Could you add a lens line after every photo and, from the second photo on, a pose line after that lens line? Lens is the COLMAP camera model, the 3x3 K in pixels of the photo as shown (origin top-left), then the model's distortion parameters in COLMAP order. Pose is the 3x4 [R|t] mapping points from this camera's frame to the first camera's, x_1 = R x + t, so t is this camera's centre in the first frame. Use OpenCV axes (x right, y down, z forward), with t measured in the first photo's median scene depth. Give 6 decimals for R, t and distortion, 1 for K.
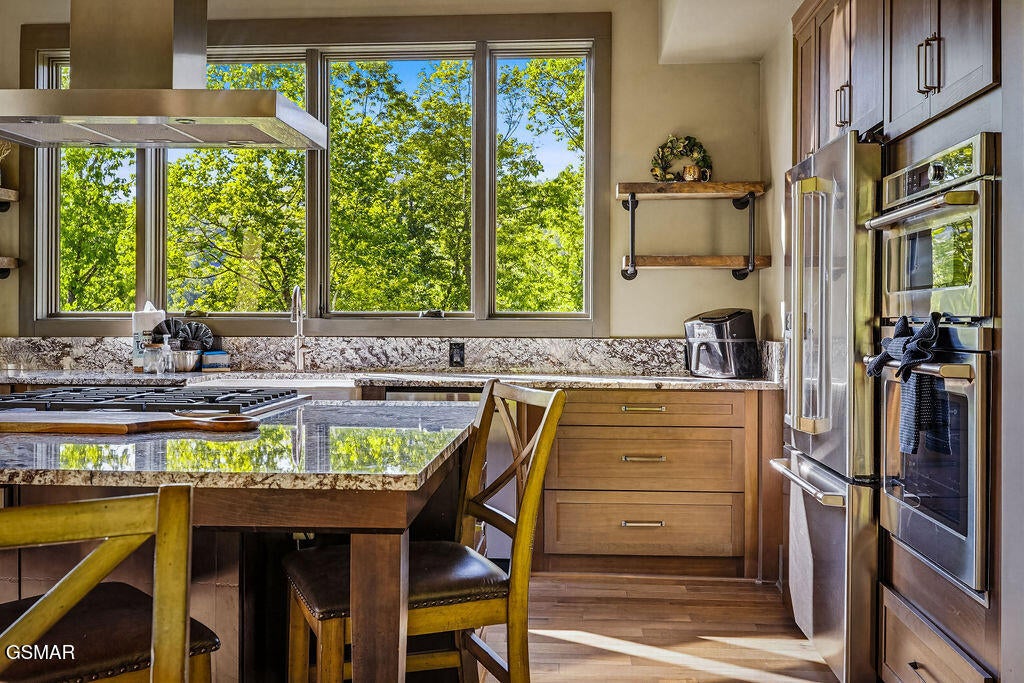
lens RADIAL K [[1022.7, 0, 512.0], [0, 1022.7, 341.5], [0, 0, 1]] dist [-0.008928, -0.029469]
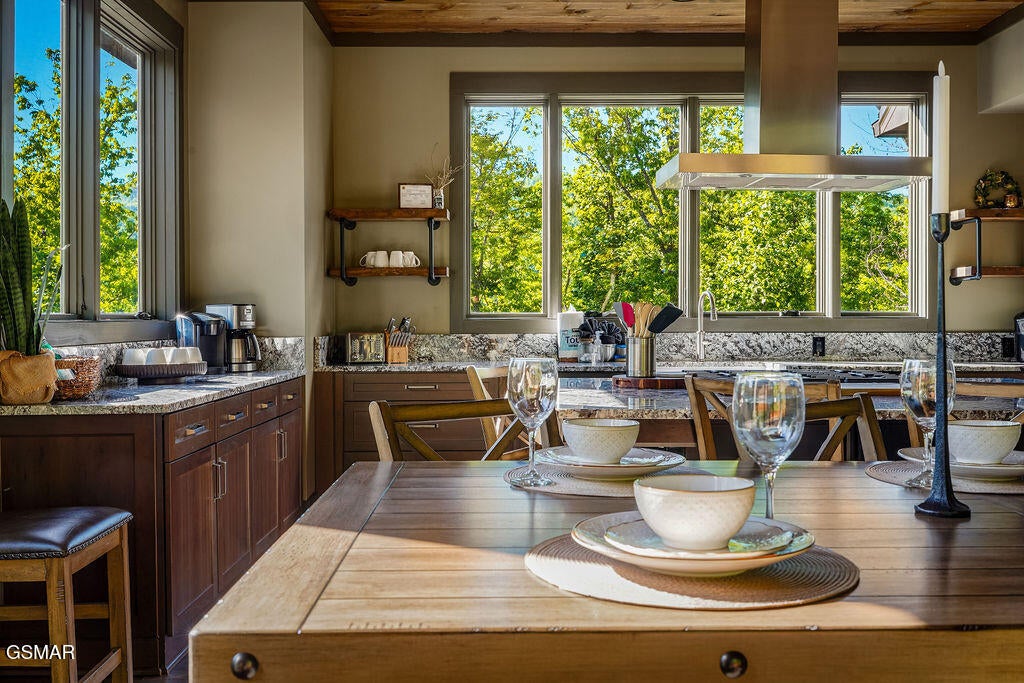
lens RADIAL K [[1022.7, 0, 512.0], [0, 1022.7, 341.5], [0, 0, 1]] dist [-0.008928, -0.029469]
pose [[0.998071, -0.005732, 0.061821, -0.497783], [0.005601, 0.999982, 0.002297, 0.002144], [-0.061833, -0.001946, 0.998085, -0.208096]]
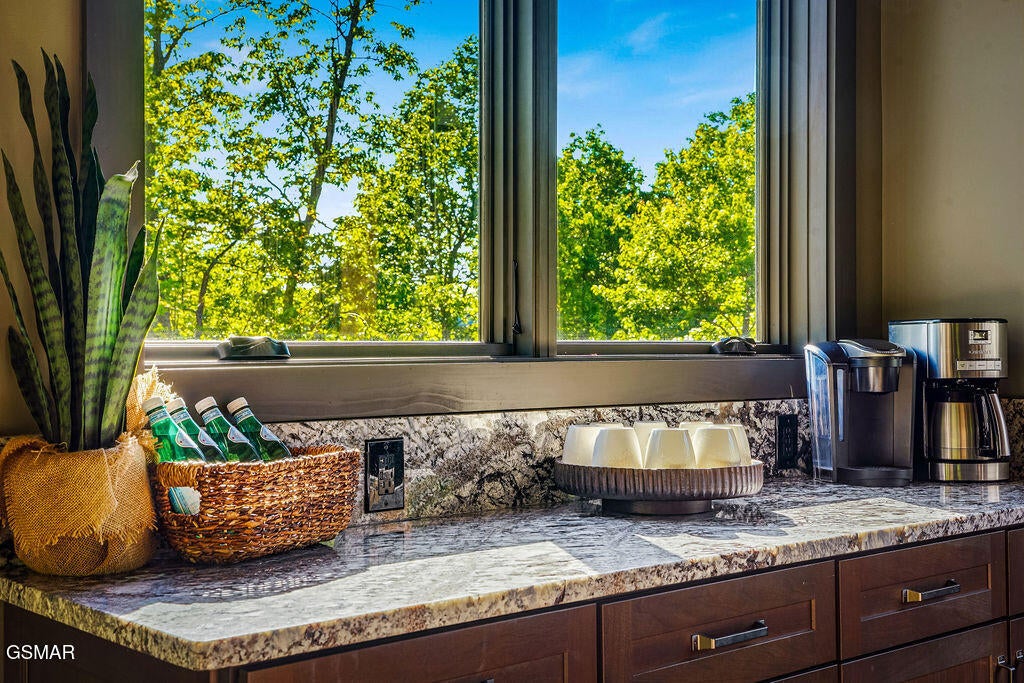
lens RADIAL K [[1278.4, 0, 512.0], [0, 1278.4, 341.5], [0, 0, 1]] dist [0.022681, 0.034294]
pose [[0.699954, -0.002063, -0.714185, -0.144123], [-0.014578, 0.999746, -0.017175, -0.126649], [0.714039, 0.022433, 0.699747, 4.283121]]
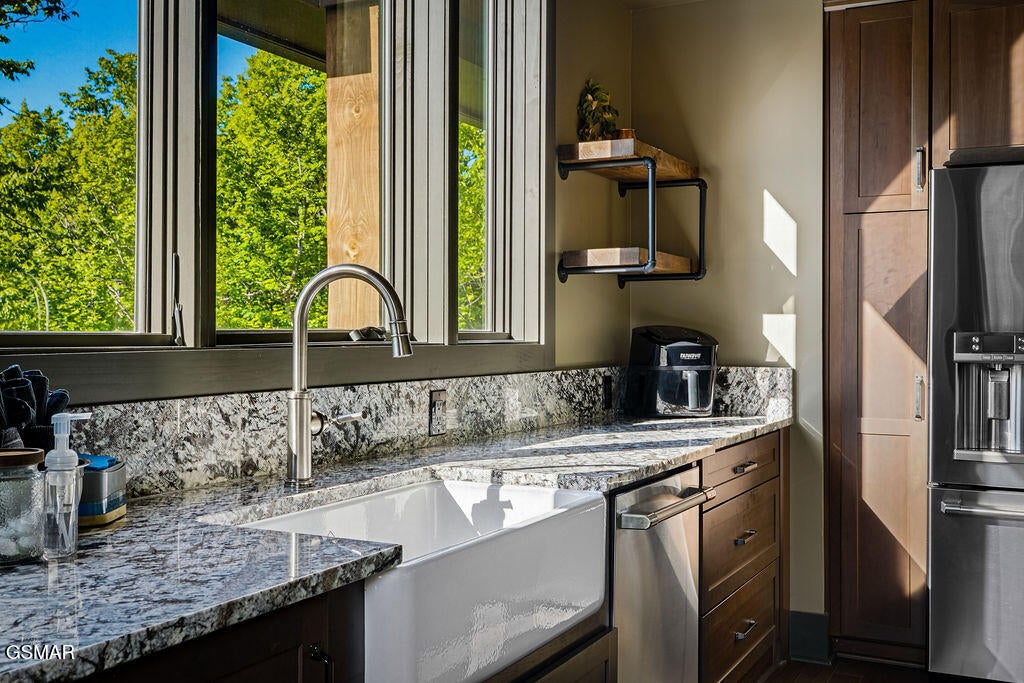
lens RADIAL K [[1075.5, 0, 512.0], [0, 1075.5, 341.5], [0, 0, 1]] dist [0.004135, 0.006795]
pose [[0.381668, -0.011270, 0.924231, -0.543190], [0.018073, 0.999825, 0.004729, -0.024801], [-0.924123, 0.014899, 0.381805, 0.751428]]
